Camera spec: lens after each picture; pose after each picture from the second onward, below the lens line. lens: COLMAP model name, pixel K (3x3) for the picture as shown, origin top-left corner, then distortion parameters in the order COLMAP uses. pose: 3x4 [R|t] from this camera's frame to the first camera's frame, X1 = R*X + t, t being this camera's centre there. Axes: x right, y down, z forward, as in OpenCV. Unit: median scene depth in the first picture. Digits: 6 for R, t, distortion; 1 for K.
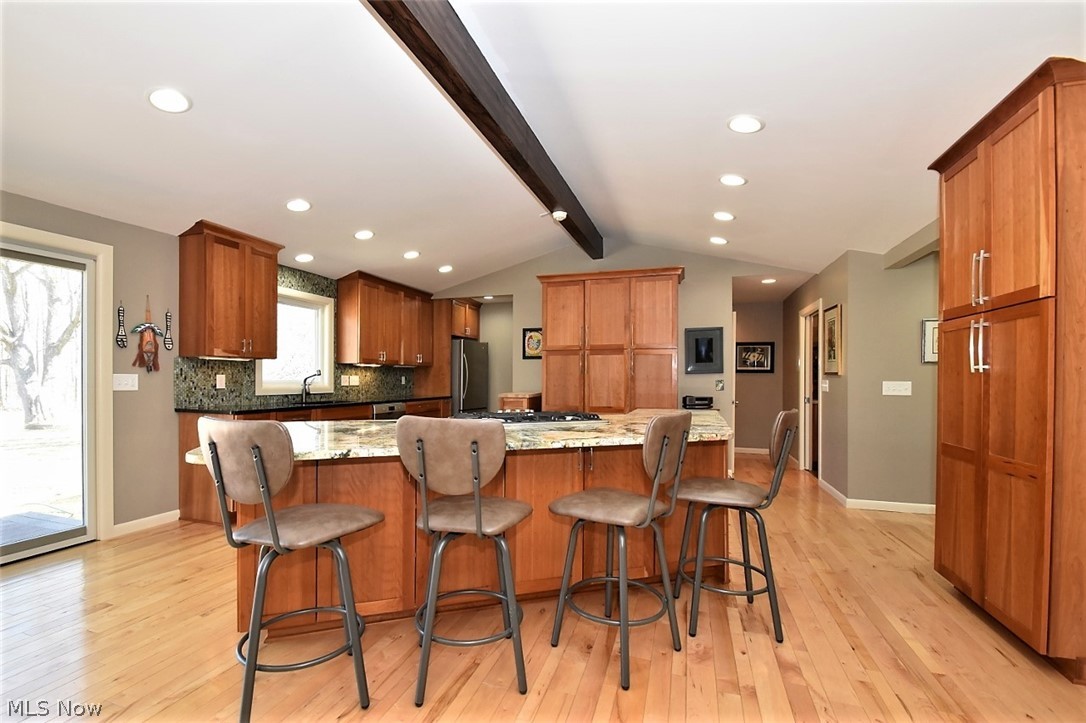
lens RADIAL K [[474.1, 0, 527.3], [0, 474.1, 379.1], [0, 0, 1]] dist [0.010268, -0.013874]
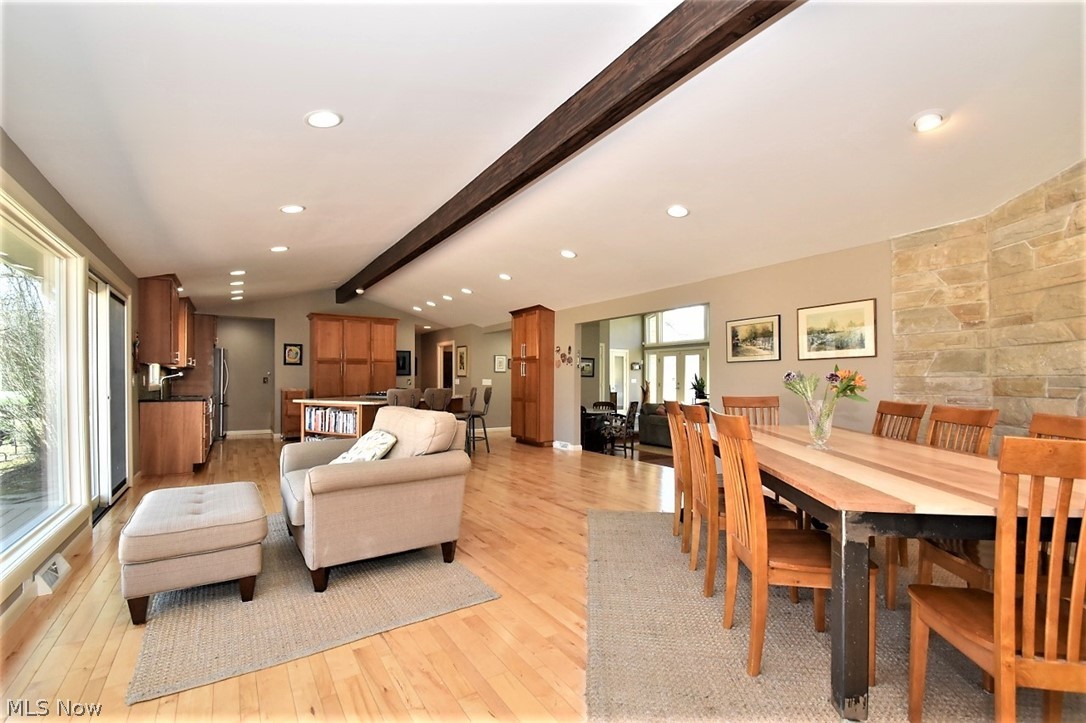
lens RADIAL K [[474.1, 0, 527.3], [0, 474.1, 379.1], [0, 0, 1]] dist [0.010268, -0.013874]
pose [[0.630932, -0.001833, 0.775836, -0.850379], [0.003547, 0.999994, -0.000523, 0.004658], [-0.775830, 0.003082, 0.630935, -0.609561]]
